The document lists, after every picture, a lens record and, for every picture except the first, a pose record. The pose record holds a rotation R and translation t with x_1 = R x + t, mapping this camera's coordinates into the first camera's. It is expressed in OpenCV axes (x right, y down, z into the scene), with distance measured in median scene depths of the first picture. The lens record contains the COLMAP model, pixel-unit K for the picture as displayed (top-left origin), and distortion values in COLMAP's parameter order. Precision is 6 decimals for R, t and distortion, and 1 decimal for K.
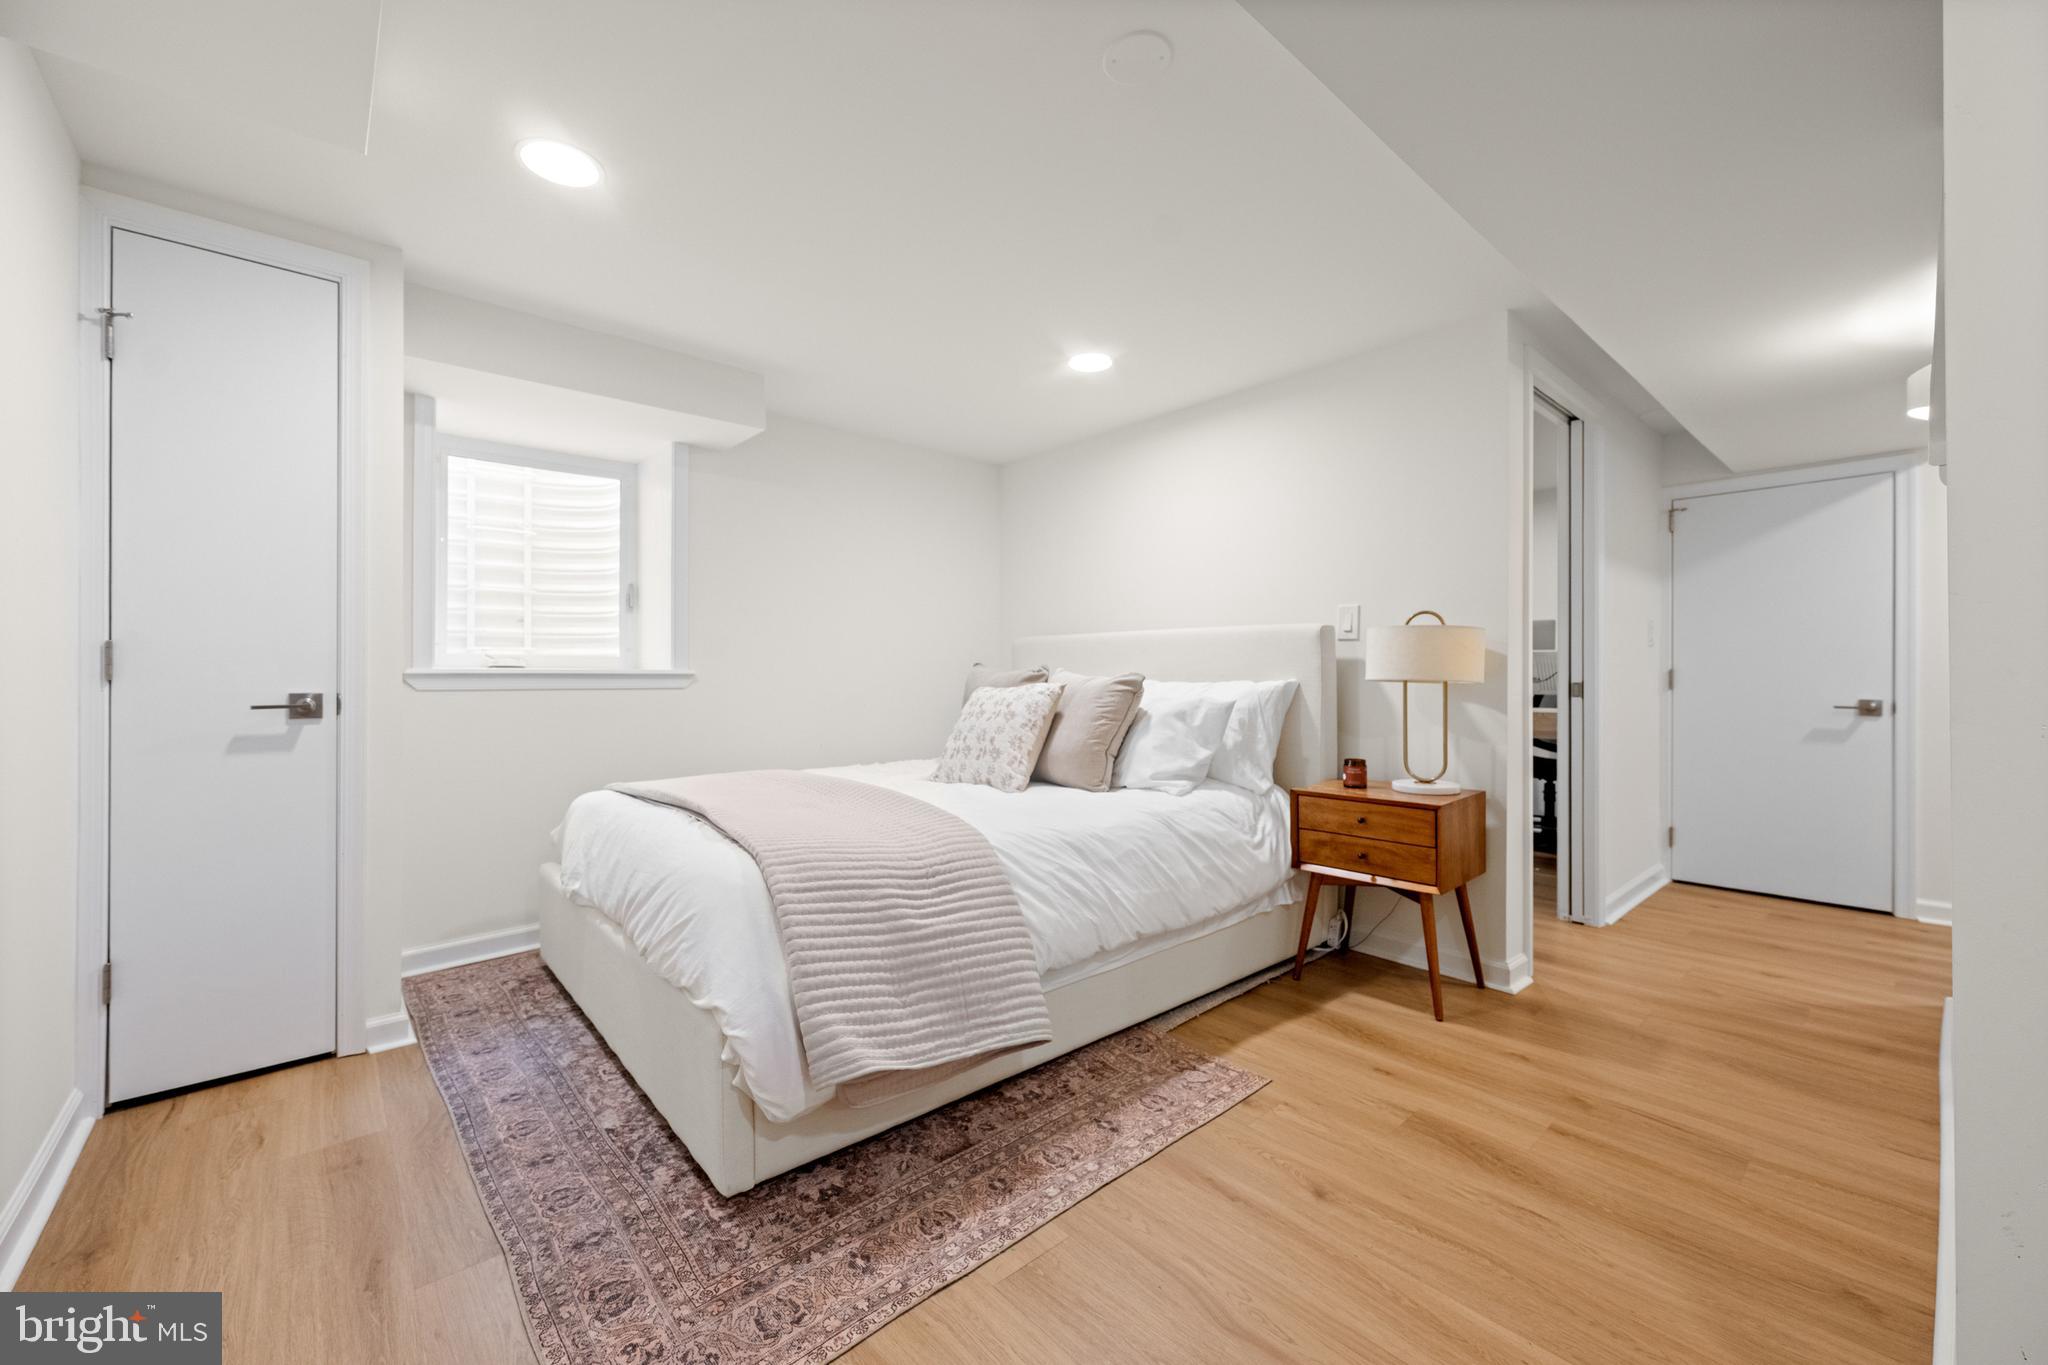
lens RADIAL K [[812.0, 0, 1020.8], [0, 812.0, 676.5], [0, 0, 1]] dist [-0.000185, -0.000078]
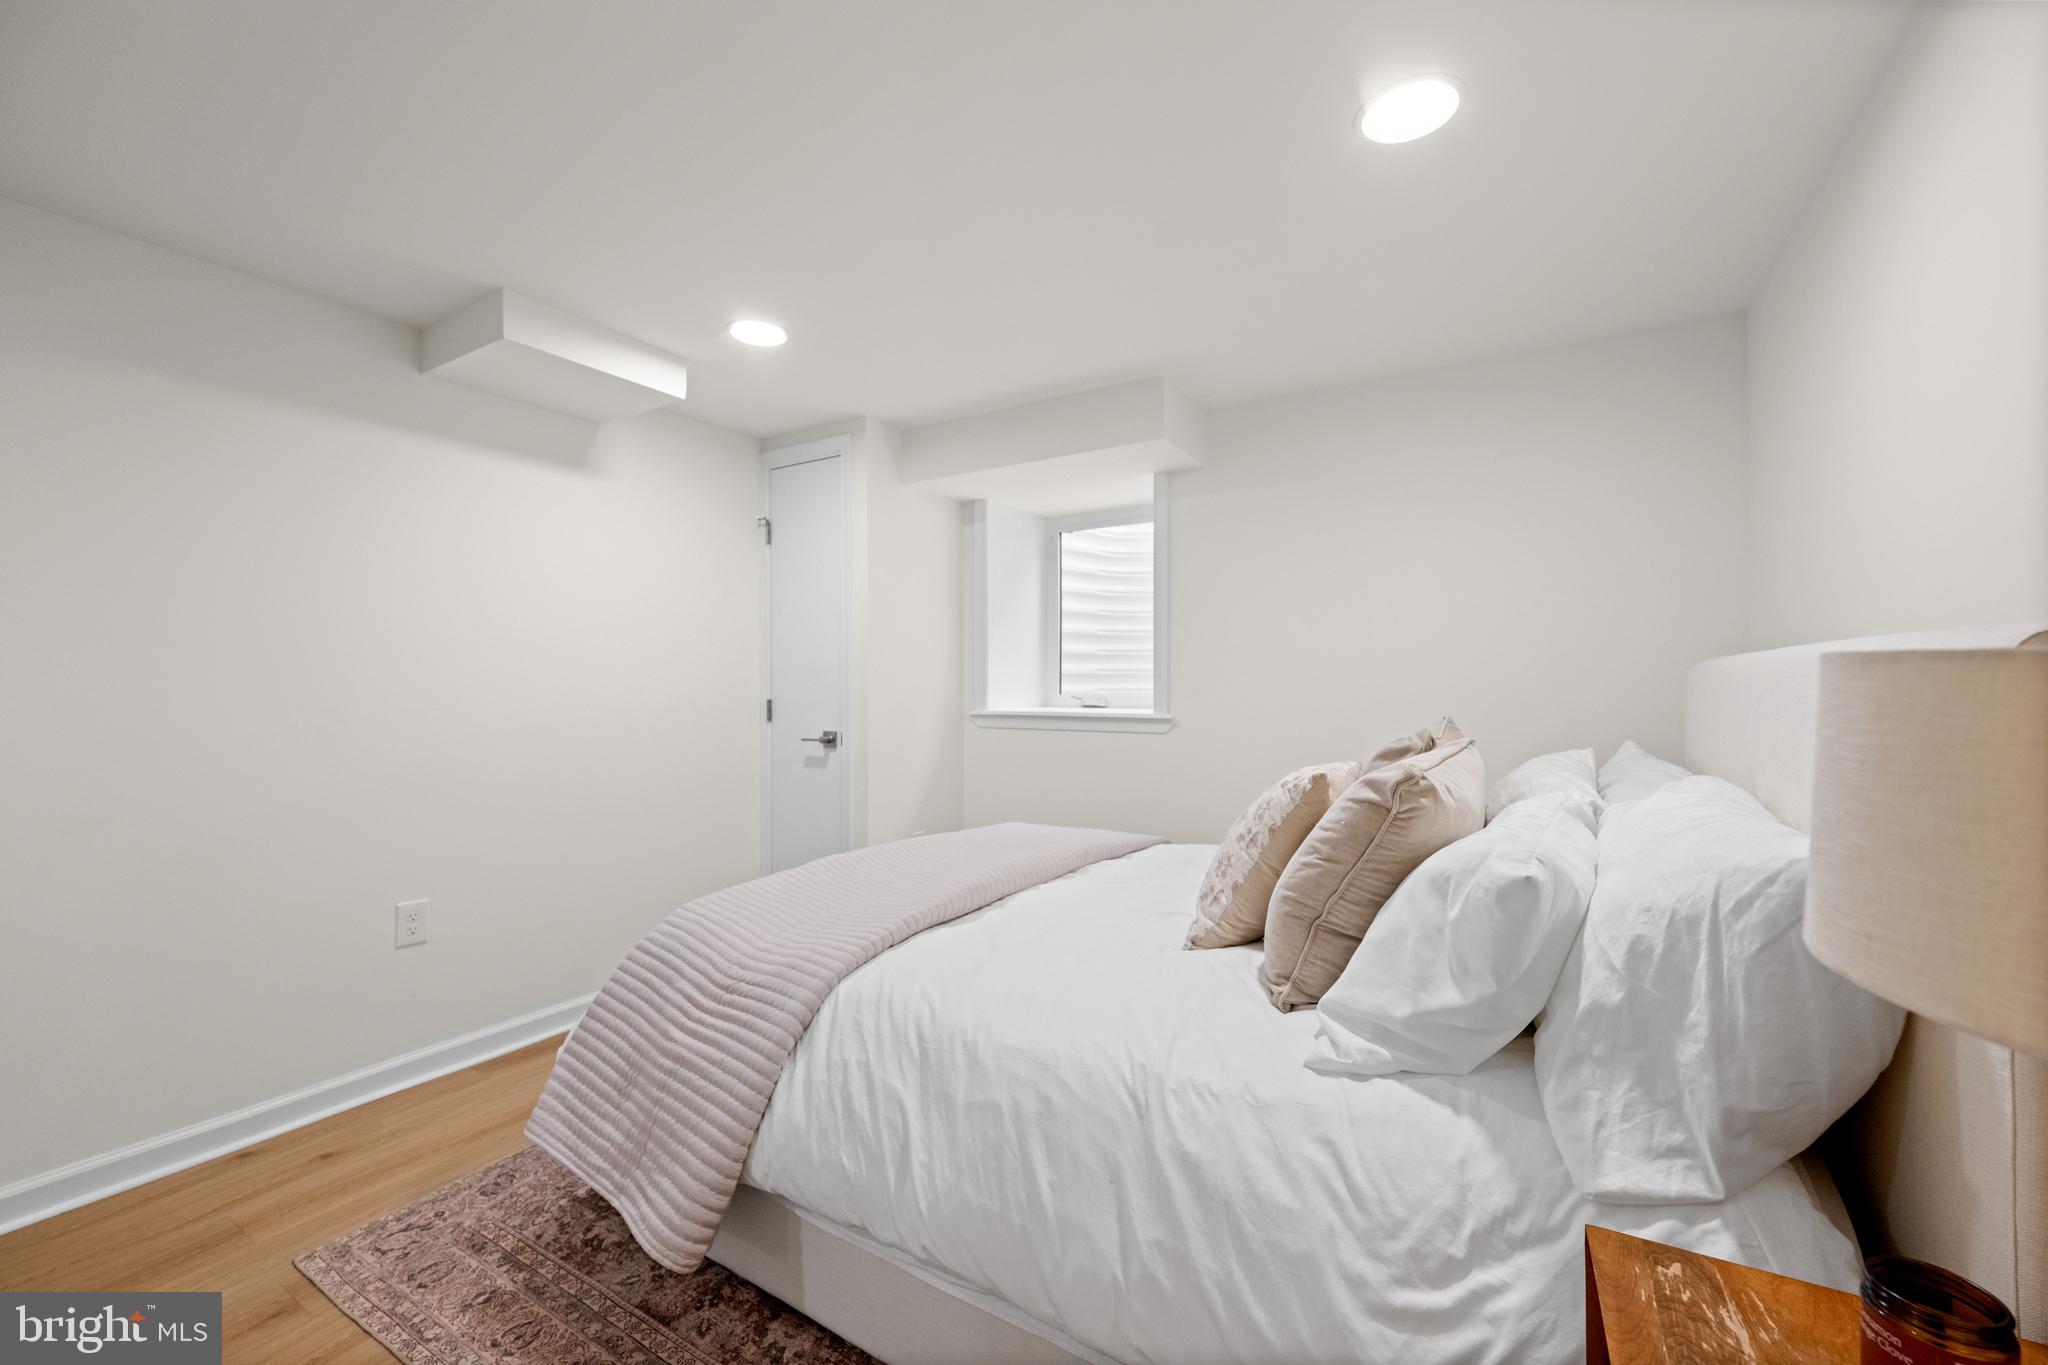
lens RADIAL K [[807.6, 0, 1025.5], [0, 807.6, 686.9], [0, 0, 1]] dist [-0.001187, -0.000022]
pose [[0.288311, 0.001806, -0.957535, 0.695958], [0.000345, 0.999998, 0.001990, -0.066886], [0.957537, -0.000904, 0.288310, 0.923557]]
